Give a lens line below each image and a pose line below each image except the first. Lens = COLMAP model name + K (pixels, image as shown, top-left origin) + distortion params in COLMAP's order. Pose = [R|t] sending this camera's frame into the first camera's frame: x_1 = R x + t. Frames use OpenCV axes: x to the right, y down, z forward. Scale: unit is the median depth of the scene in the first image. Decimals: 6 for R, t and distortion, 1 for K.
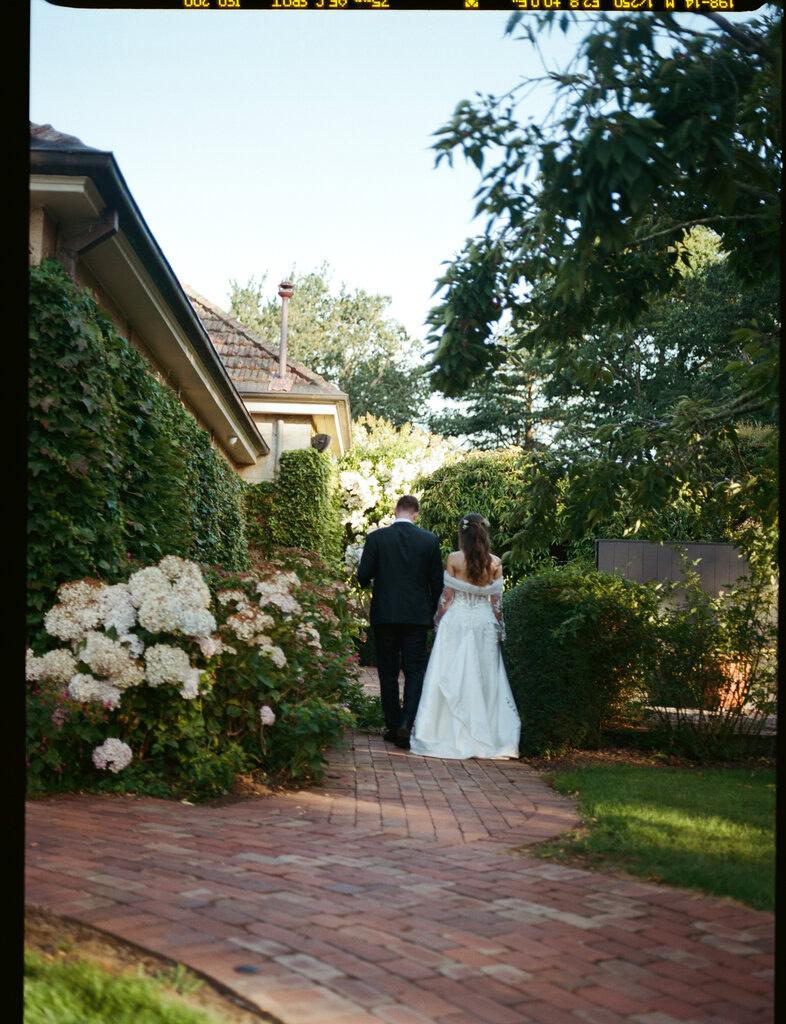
lens RADIAL K [[1452.7, 0, 393.0], [0, 1452.7, 512.0], [0, 0, 1]] dist [-0.099782, -0.003548]
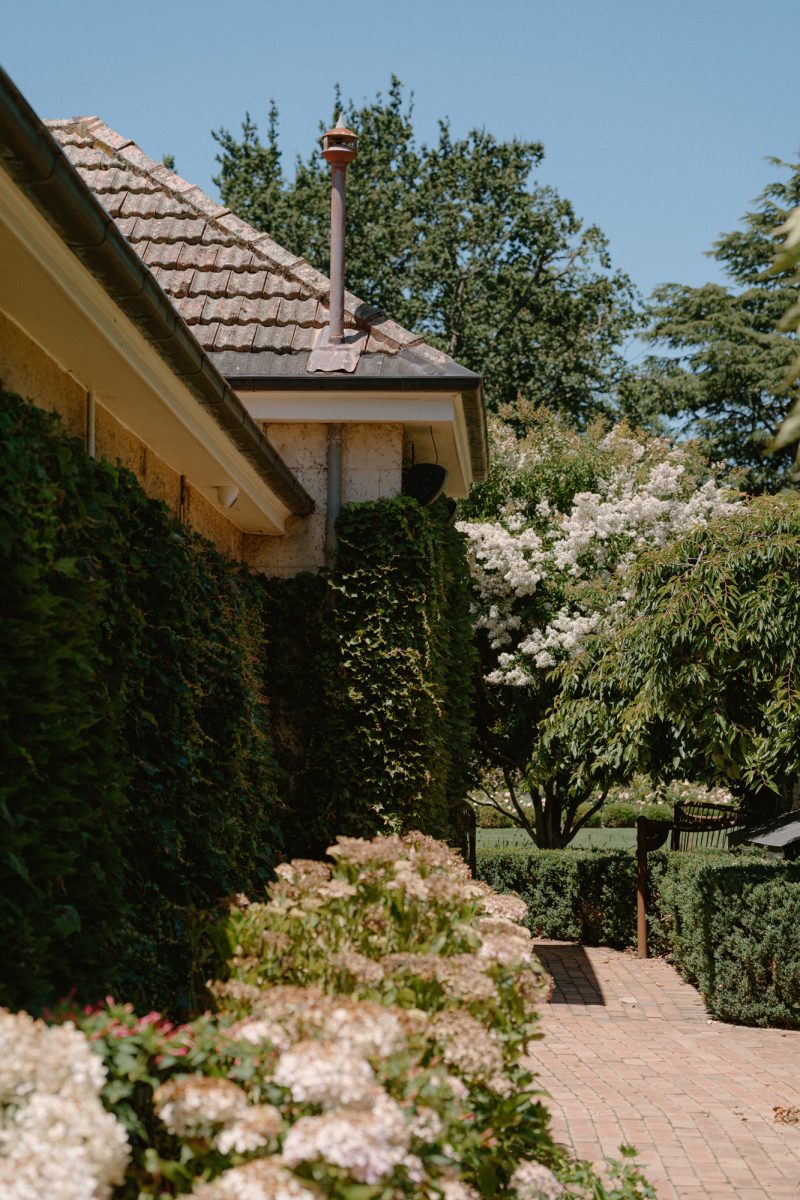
lens RADIAL K [[2528.6, 0, 400.0], [0, 2528.6, 600.0], [0, 0, 1]] dist [0.096086, 0.204042]
pose [[0.998285, -0.022582, -0.054017, -0.015614], [0.024278, 0.999226, 0.030942, -0.037226], [0.053276, -0.032200, 0.998061, 0.207990]]
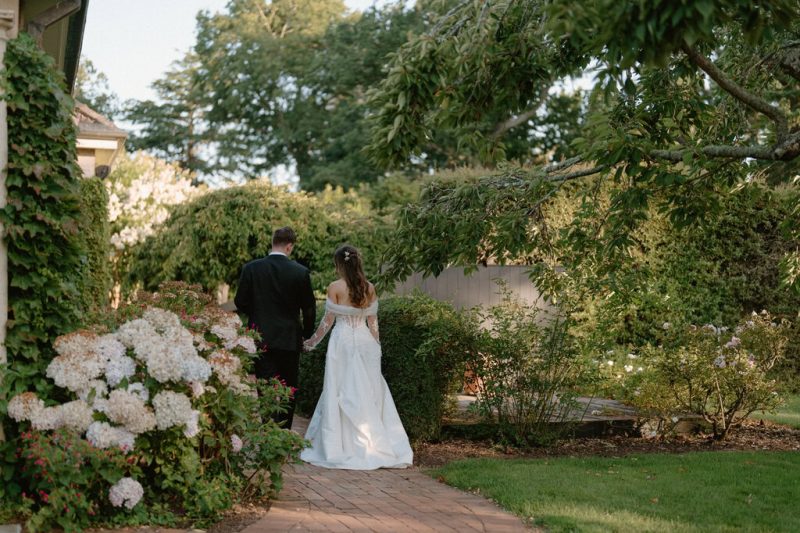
lens RADIAL K [[1127.3, 0, 400.0], [0, 1127.3, 266.5], [0, 0, 1]] dist [-0.087668, -0.024428]
pose [[0.946562, -0.011534, 0.322317, -0.116873], [-0.006753, 0.998433, 0.055559, -0.023740], [-0.322453, -0.054766, 0.945000, 0.055259]]
